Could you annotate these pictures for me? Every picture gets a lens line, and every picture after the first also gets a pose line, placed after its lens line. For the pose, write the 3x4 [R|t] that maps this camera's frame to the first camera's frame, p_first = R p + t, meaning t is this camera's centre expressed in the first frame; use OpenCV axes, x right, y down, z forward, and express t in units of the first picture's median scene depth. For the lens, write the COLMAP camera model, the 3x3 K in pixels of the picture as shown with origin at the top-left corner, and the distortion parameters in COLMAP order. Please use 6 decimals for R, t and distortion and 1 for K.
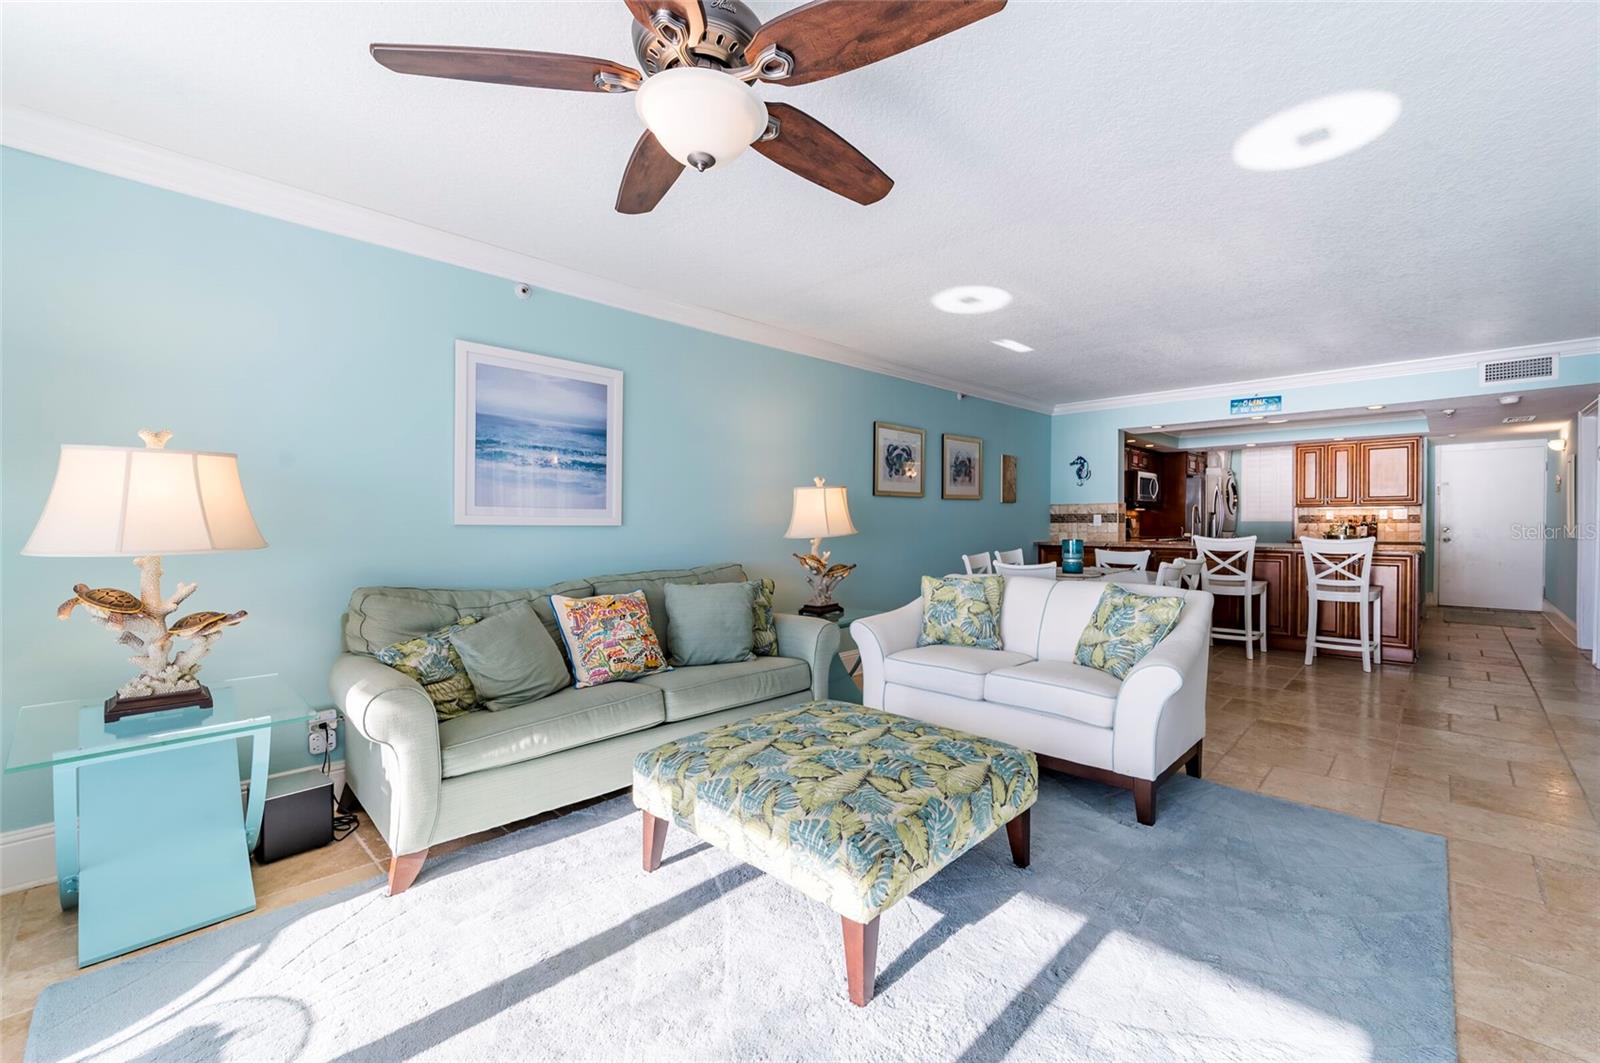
lens RADIAL K [[653.1, 0, 804.3], [0, 653.1, 529.6], [0, 0, 1]] dist [0.000389, 0.001600]
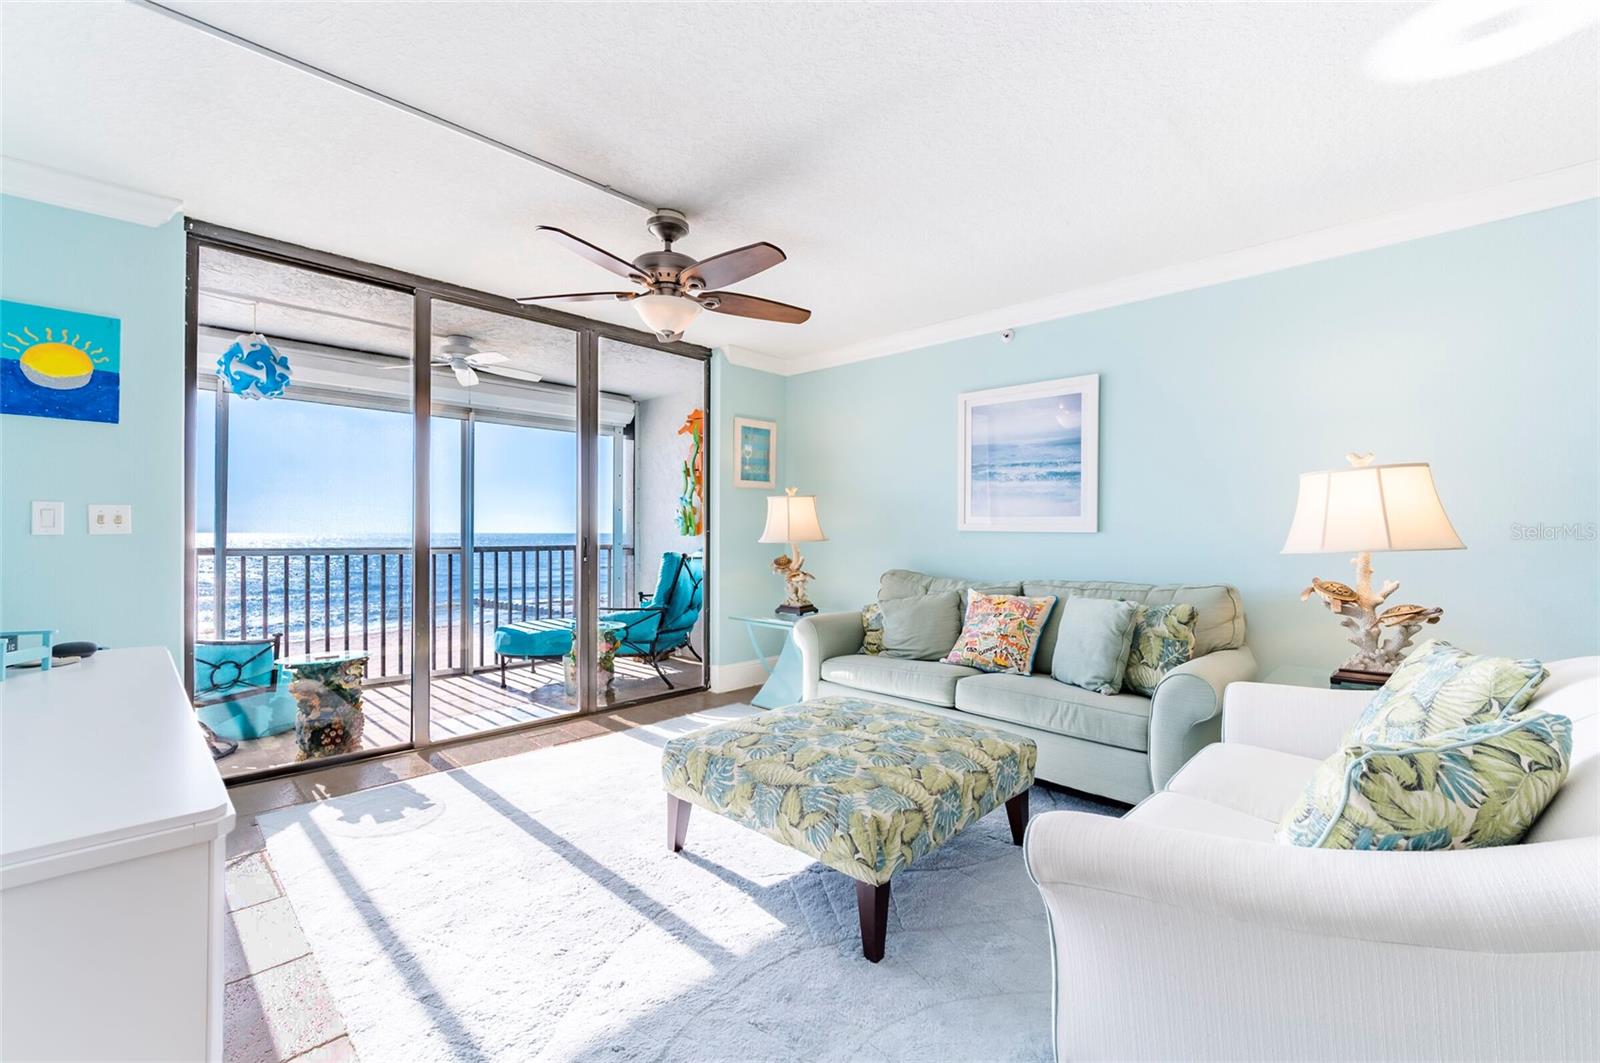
lens RADIAL K [[672.4, 0, 806.1], [0, 672.4, 527.8], [0, 0, 1]] dist [-0.003593, 0.000803]
pose [[0.013801, -0.005341, -0.999891, 0.480324], [-0.014694, 0.999877, -0.005544, -0.001012], [0.999797, 0.014769, 0.013721, 0.375592]]
